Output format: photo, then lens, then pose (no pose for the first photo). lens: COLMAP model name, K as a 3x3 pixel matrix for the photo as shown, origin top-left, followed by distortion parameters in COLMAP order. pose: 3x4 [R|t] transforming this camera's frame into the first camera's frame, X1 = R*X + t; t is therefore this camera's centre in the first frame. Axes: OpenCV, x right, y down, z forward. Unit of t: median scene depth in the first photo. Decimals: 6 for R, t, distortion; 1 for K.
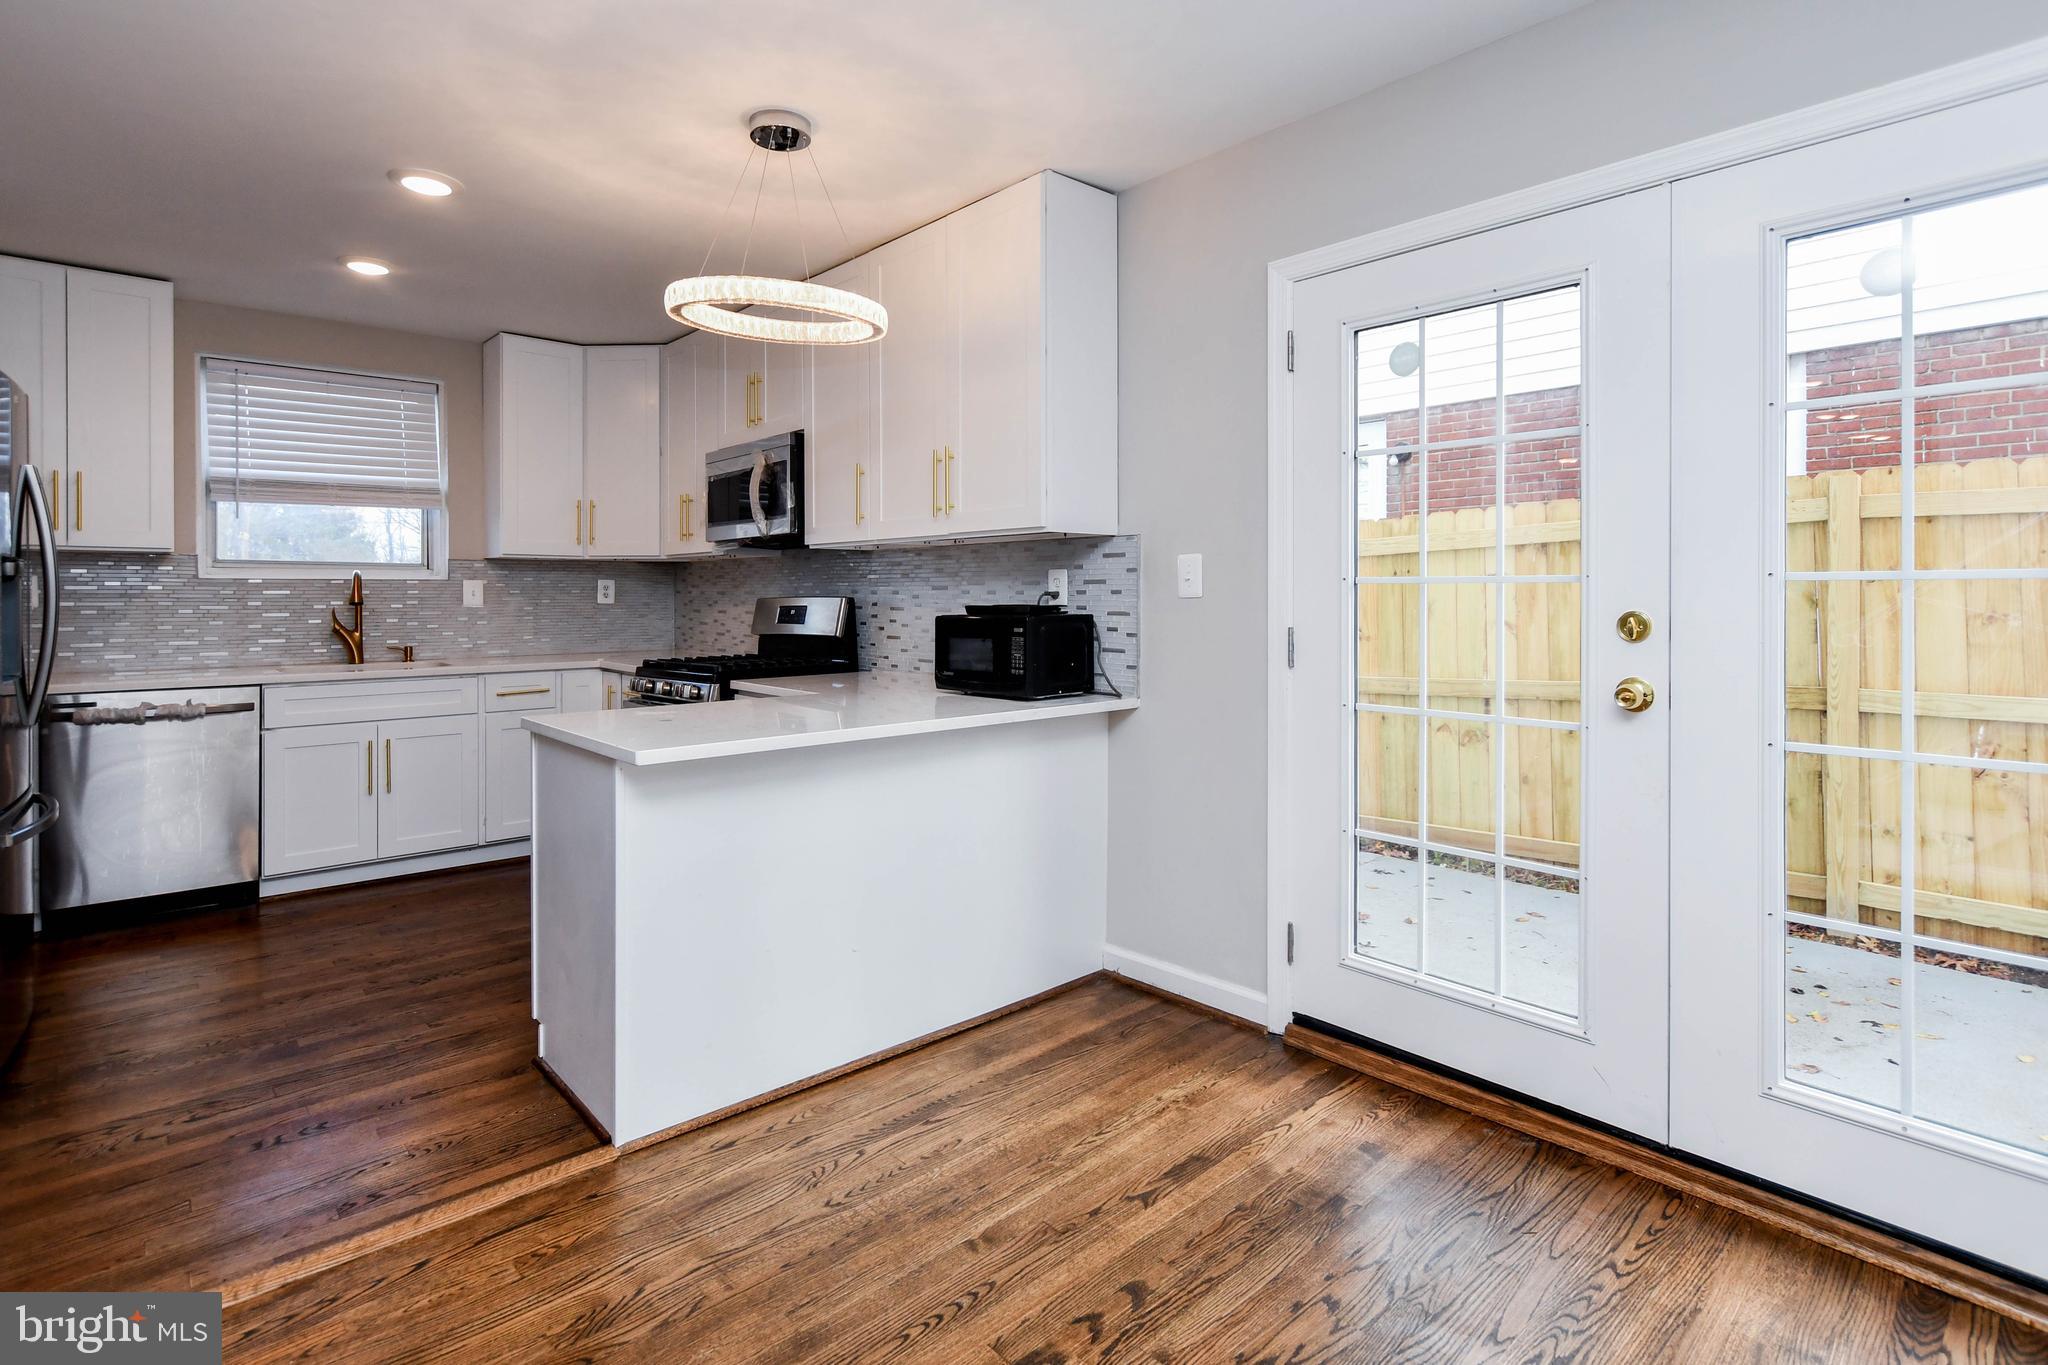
lens RADIAL K [[988.3, 0, 1009.8], [0, 988.3, 603.5], [0, 0, 1]] dist [-0.001182, 0.002213]
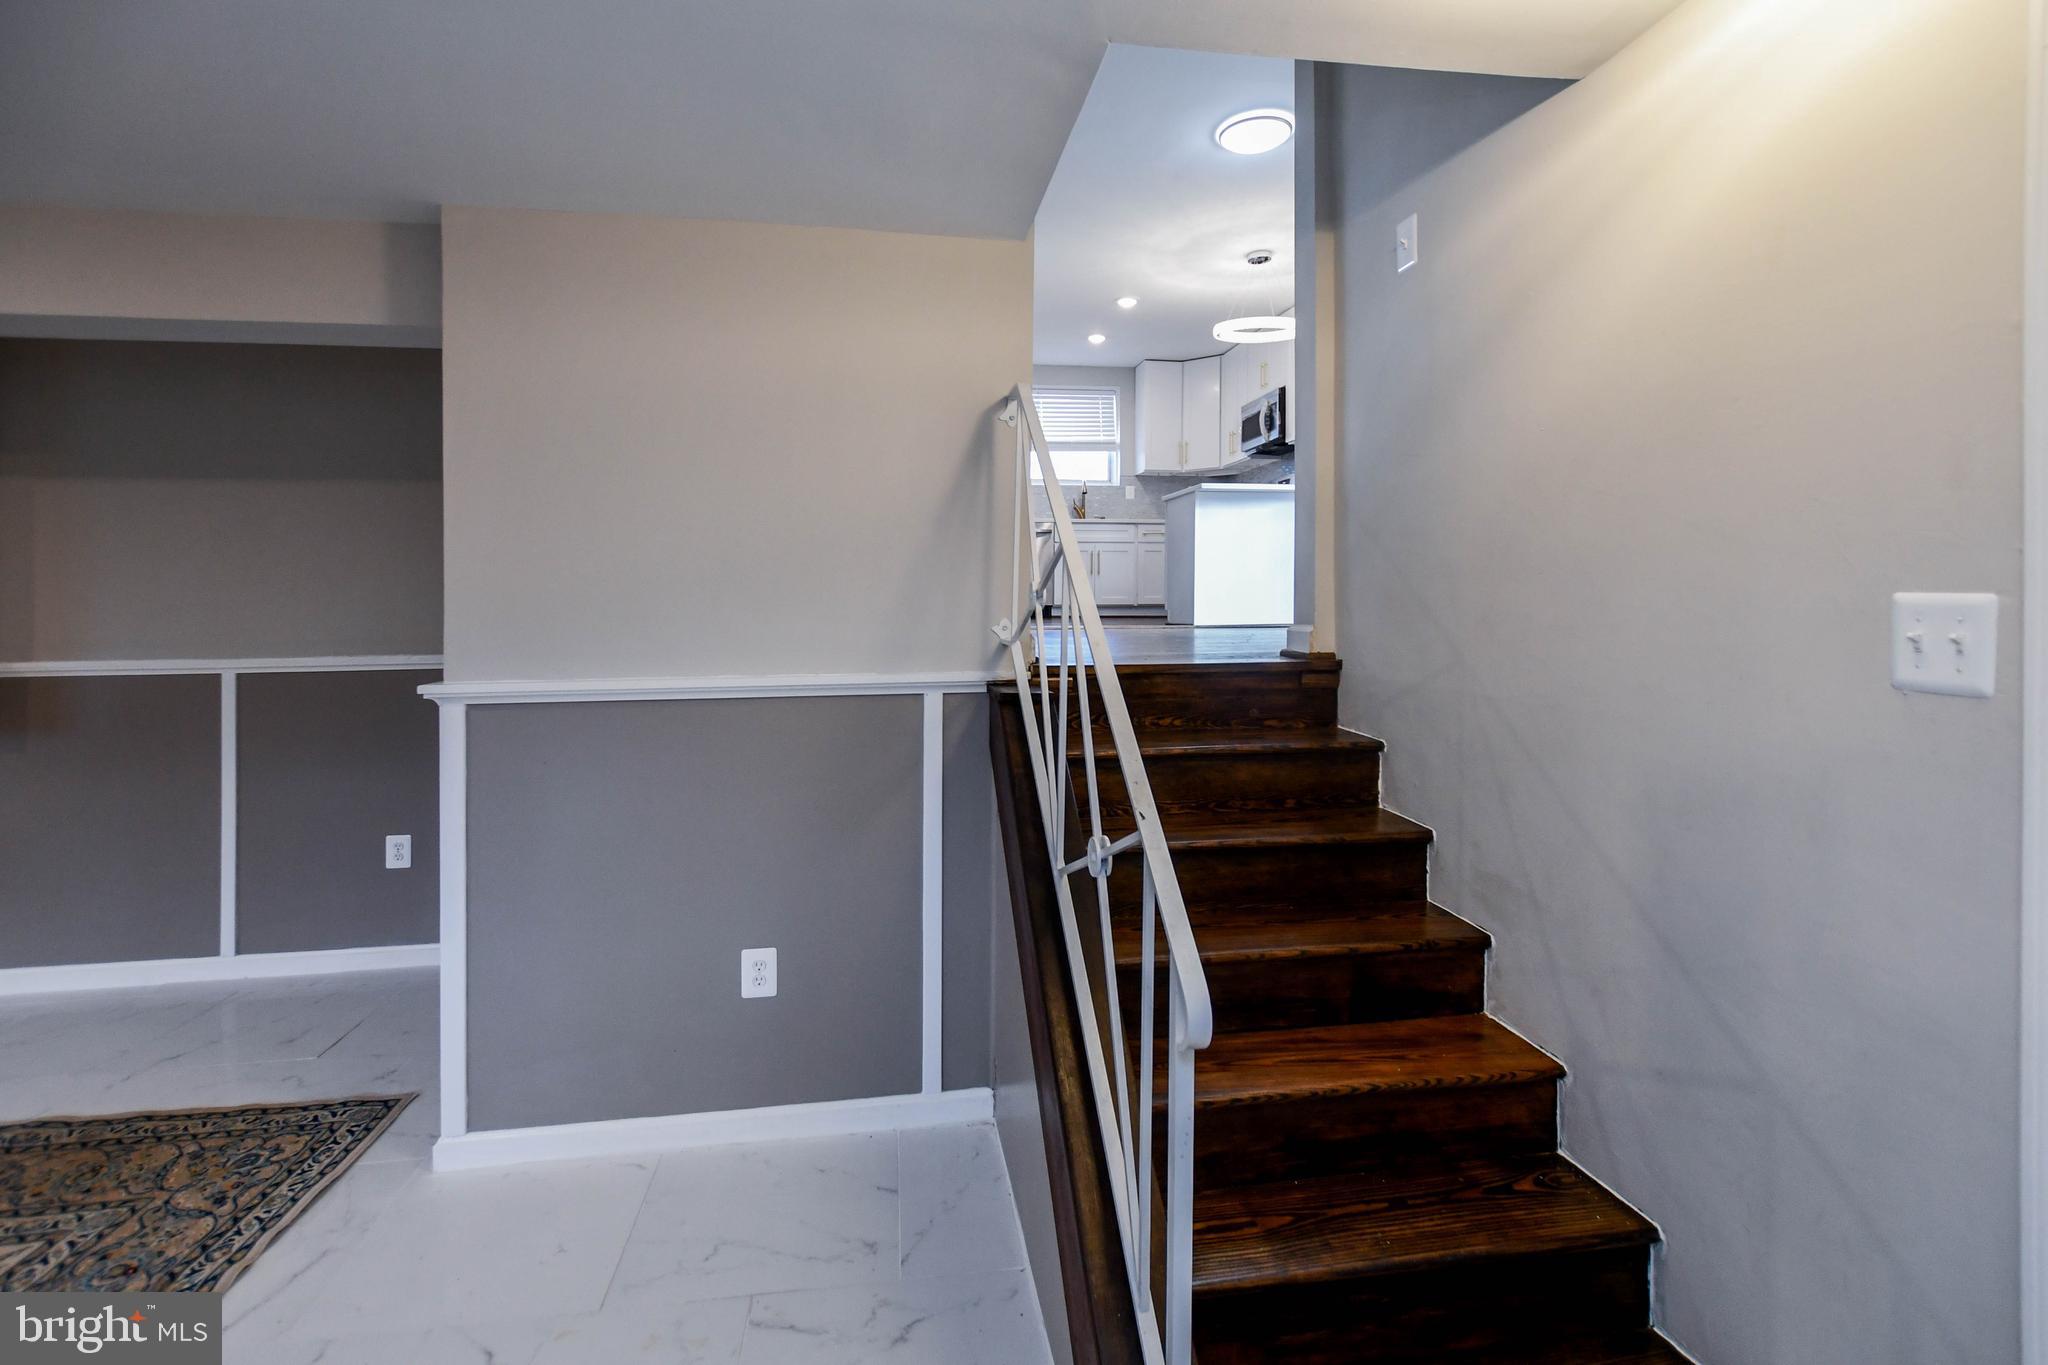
lens RADIAL K [[949.4, 0, 1009.8], [0, 949.4, 609.3], [0, 0, 1]] dist [-0.011677, 0.003561]
pose [[0.837727, 0.005197, -0.546065, 0.377617], [-0.005847, 0.999983, 0.000546, 0.281128], [0.546058, 0.002735, 0.837743, -0.923620]]
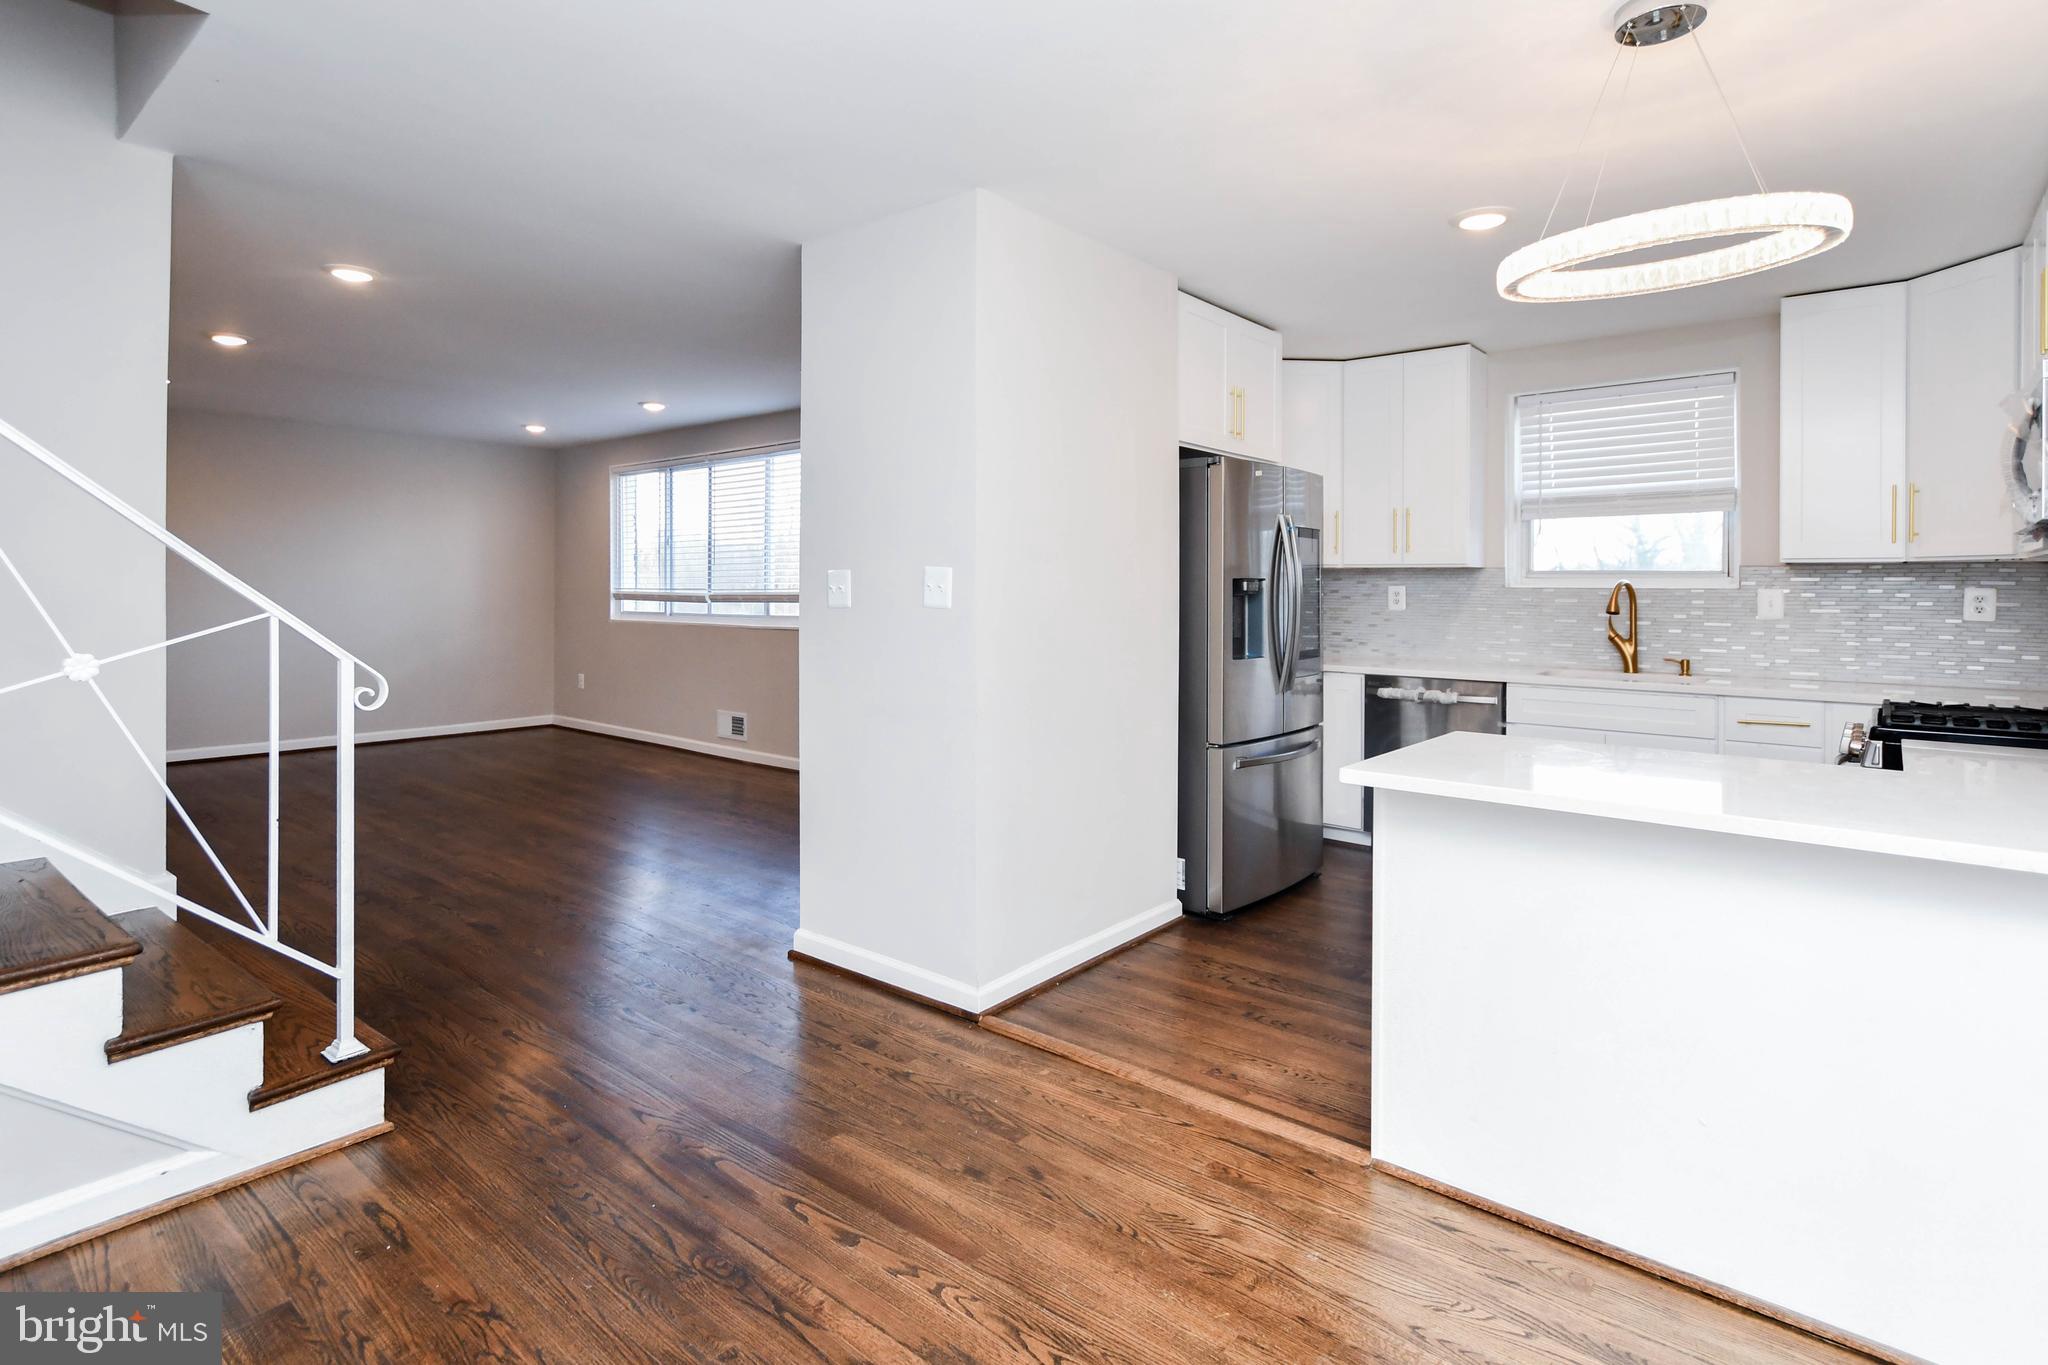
lens RADIAL K [[1043.3, 0, 1001.3], [0, 1043.3, 580.4], [0, 0, 1]] dist [0.006659, 0.001316]
pose [[0.145579, -0.008989, -0.989306, 0.329042], [-0.021284, 0.999699, -0.012216, -0.007206], [0.989118, 0.022835, 0.145344, 0.251627]]
